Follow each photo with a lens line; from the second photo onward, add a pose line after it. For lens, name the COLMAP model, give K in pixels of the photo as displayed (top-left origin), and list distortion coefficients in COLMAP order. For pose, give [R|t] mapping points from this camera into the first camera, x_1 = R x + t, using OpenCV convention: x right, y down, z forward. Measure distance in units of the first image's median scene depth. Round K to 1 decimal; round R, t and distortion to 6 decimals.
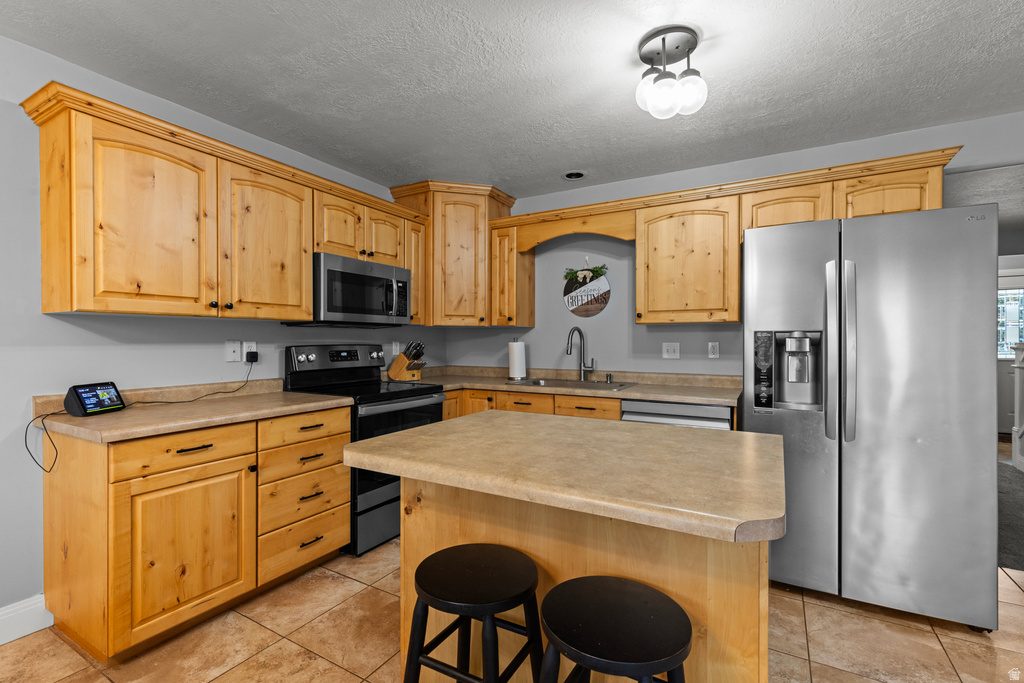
lens RADIAL K [[453.5, 0, 547.3], [0, 453.5, 339.6], [0, 0, 1]] dist [0.002495, 0.000121]
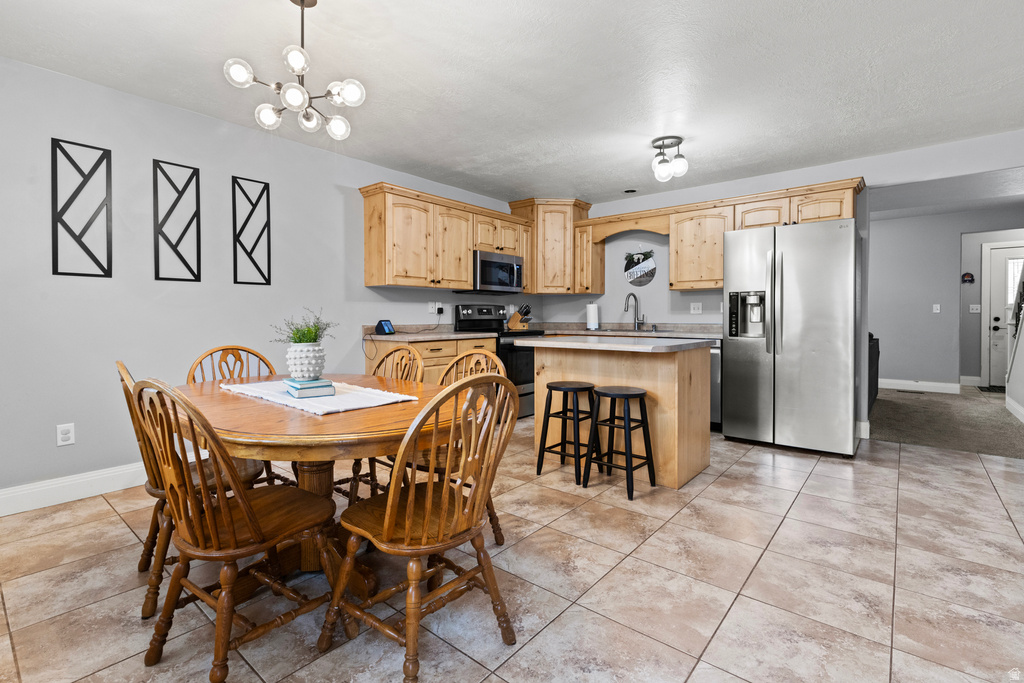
lens RADIAL K [[453.5, 0, 547.3], [0, 453.5, 339.6], [0, 0, 1]] dist [0.002495, 0.000121]
pose [[0.983951, 0.008489, -0.178238, 0.061560], [0.001762, 0.998357, 0.057275, 0.041435], [0.178431, -0.056670, 0.982319, -0.549234]]
